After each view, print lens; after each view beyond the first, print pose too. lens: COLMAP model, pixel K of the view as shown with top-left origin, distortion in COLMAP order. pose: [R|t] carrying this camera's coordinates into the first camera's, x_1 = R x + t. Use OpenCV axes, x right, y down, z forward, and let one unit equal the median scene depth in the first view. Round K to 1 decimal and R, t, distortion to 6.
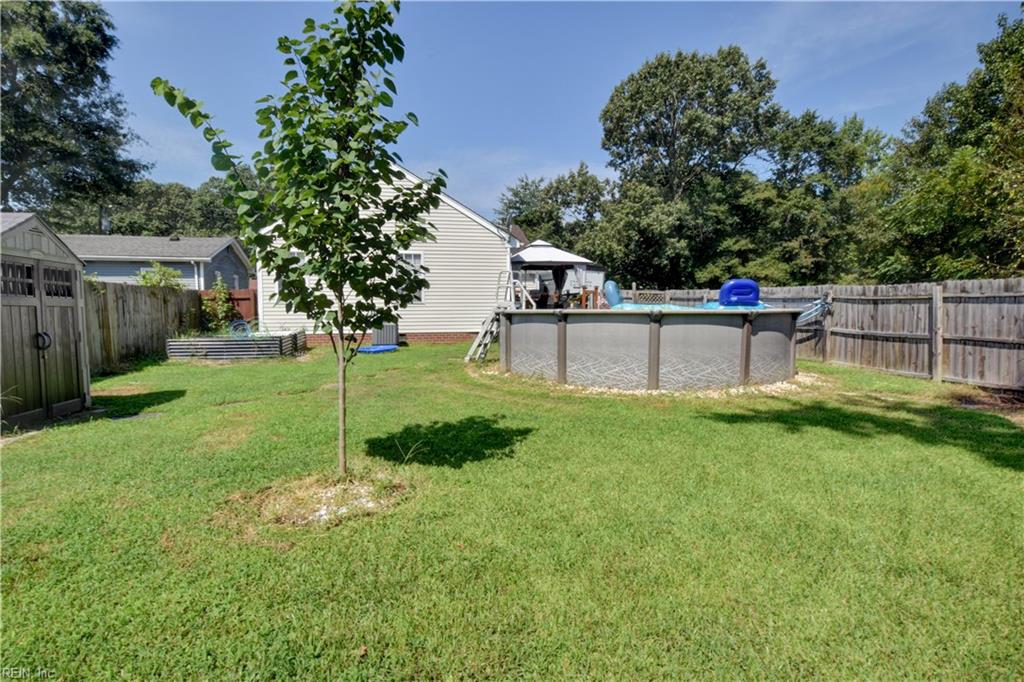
lens RADIAL K [[561.9, 0, 517.8], [0, 561.9, 341.9], [0, 0, 1]] dist [-0.004838, 0.000305]
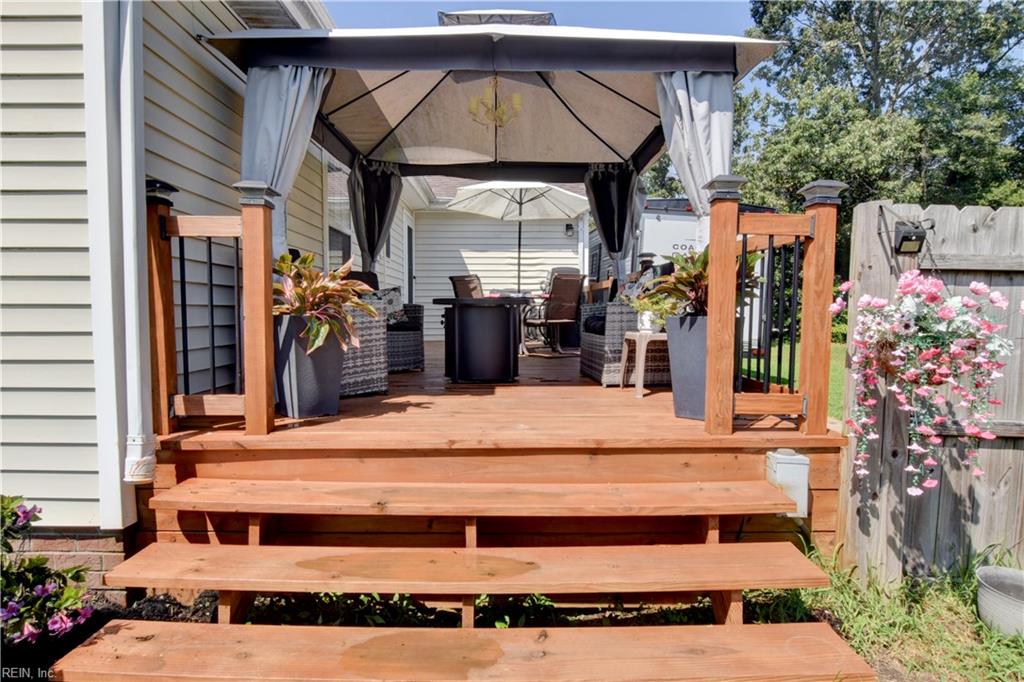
lens RADIAL K [[579.3, 0, 509.4], [0, 579.3, 329.3], [0, 0, 1]] dist [-0.003669, 0.001381]
pose [[0.977030, 0.020798, -0.212083, 0.045565], [-0.023934, 0.999639, -0.012228, -0.031243], [0.211752, 0.017023, 0.977175, 0.393476]]
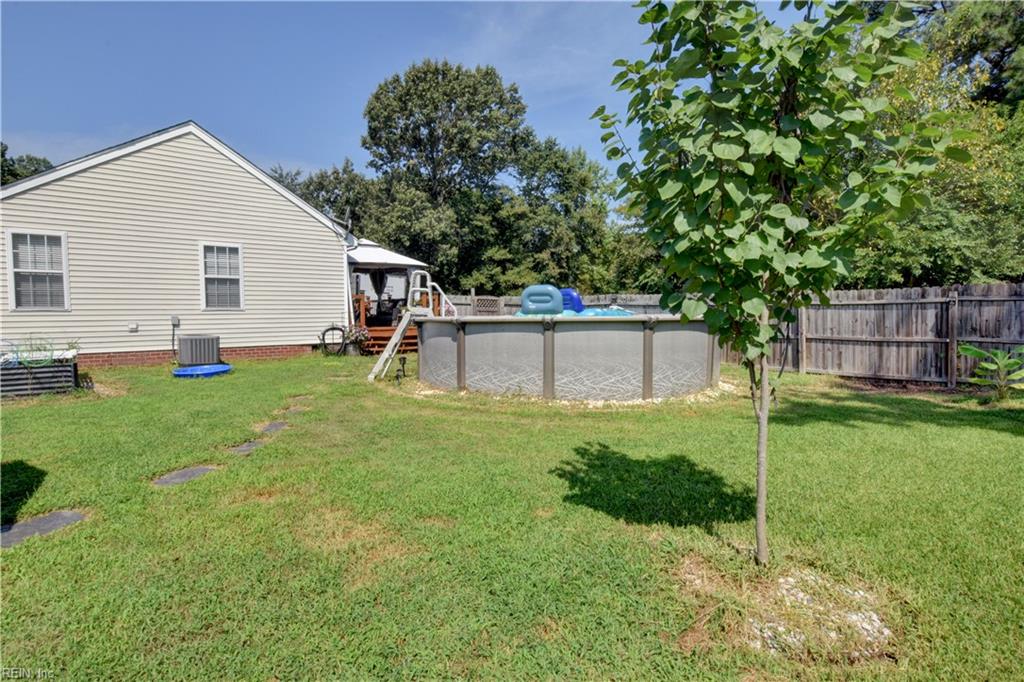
lens RADIAL K [[561.9, 0, 517.8], [0, 561.9, 341.9], [0, 0, 1]] dist [-0.004838, 0.000305]
pose [[0.883283, -0.028240, 0.467989, -0.082924], [0.033232, 0.999445, -0.002414, -0.003606], [-0.467661, 0.017684, 0.883731, 0.049095]]
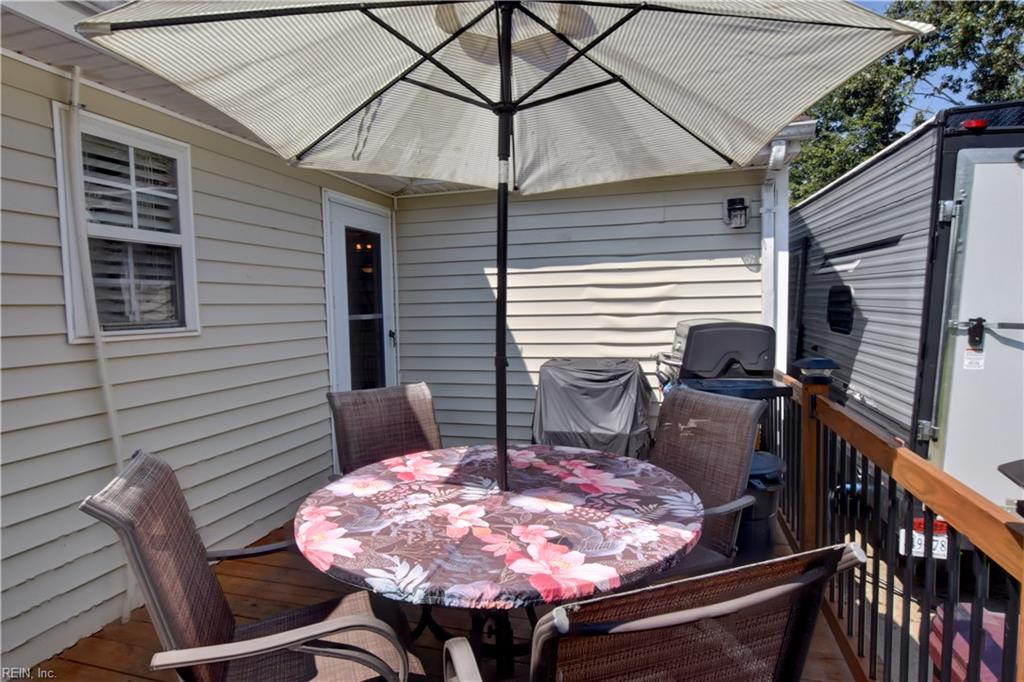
lens RADIAL K [[579.3, 0, 509.4], [0, 579.3, 329.3], [0, 0, 1]] dist [-0.003669, 0.001381]
pose [[0.876742, 0.007883, -0.480897, 0.031748], [-0.012165, 0.999909, -0.005788, -0.054689], [0.480808, 0.010925, 0.876758, 0.525066]]
